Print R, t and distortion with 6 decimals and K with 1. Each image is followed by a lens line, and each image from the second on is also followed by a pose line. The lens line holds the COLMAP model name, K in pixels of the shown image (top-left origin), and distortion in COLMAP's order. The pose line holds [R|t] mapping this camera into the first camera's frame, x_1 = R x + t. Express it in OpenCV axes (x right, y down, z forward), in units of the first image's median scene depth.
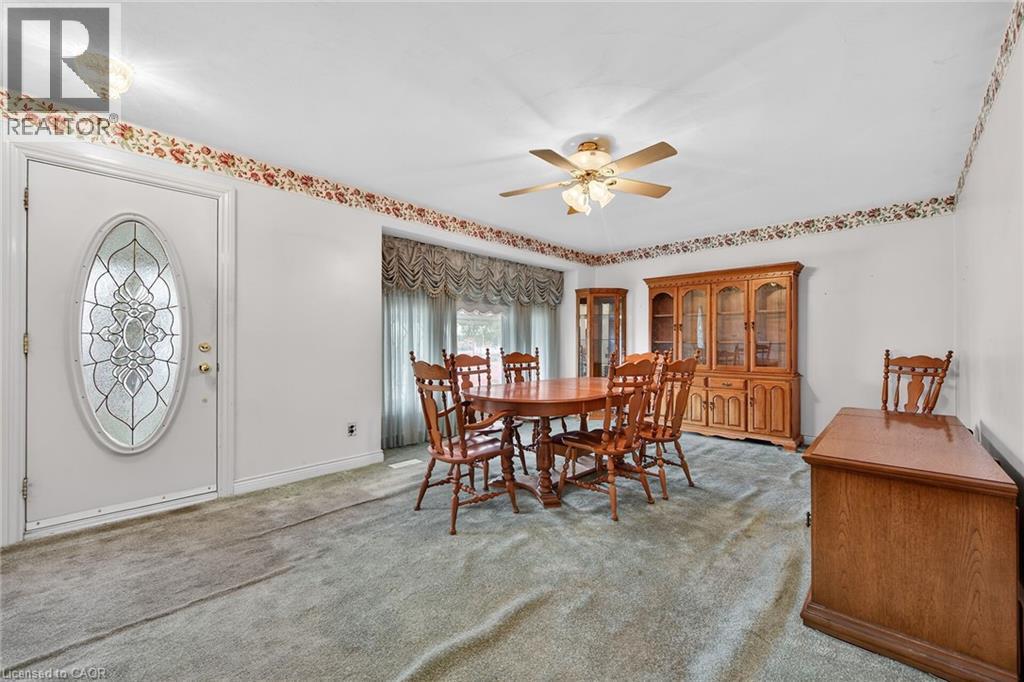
lens RADIAL K [[406.3, 0, 511.5], [0, 406.3, 343.3], [0, 0, 1]] dist [0.001531, -0.000621]
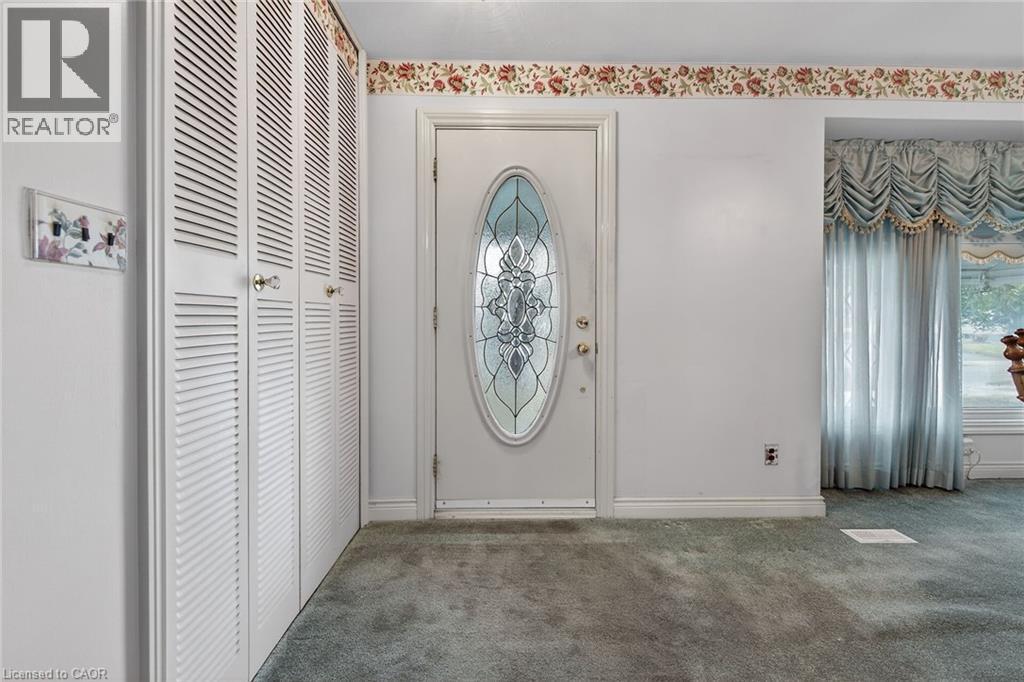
lens RADIAL K [[408.8, 0, 508.5], [0, 408.8, 323.9], [0, 0, 1]] dist [-0.001181, -0.000013]
pose [[0.703242, 0.008334, -0.710901, -0.278063], [0.001434, 0.999913, 0.013141, 0.001987], [0.710949, -0.010260, 0.703169, 0.324441]]
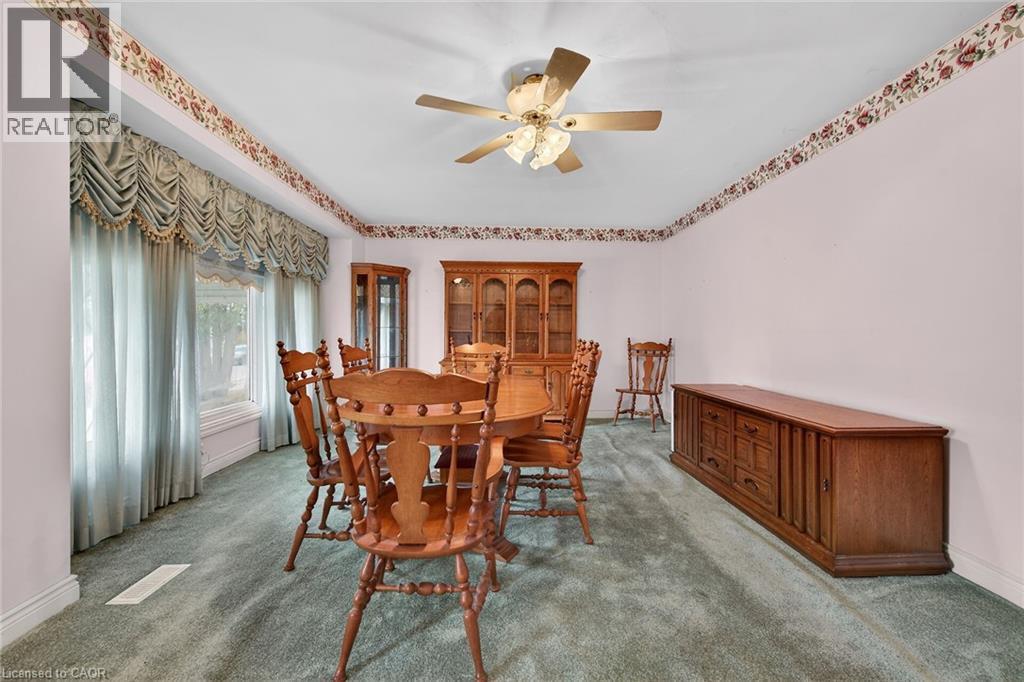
lens RADIAL K [[411.6, 0, 515.6], [0, 411.6, 335.8], [0, 0, 1]] dist [-0.000394, -0.000635]
pose [[0.690857, -0.002098, 0.722989, -0.394381], [-0.004241, 0.999967, 0.006954, 0.001789], [-0.722979, -0.007870, 0.690825, 0.451939]]
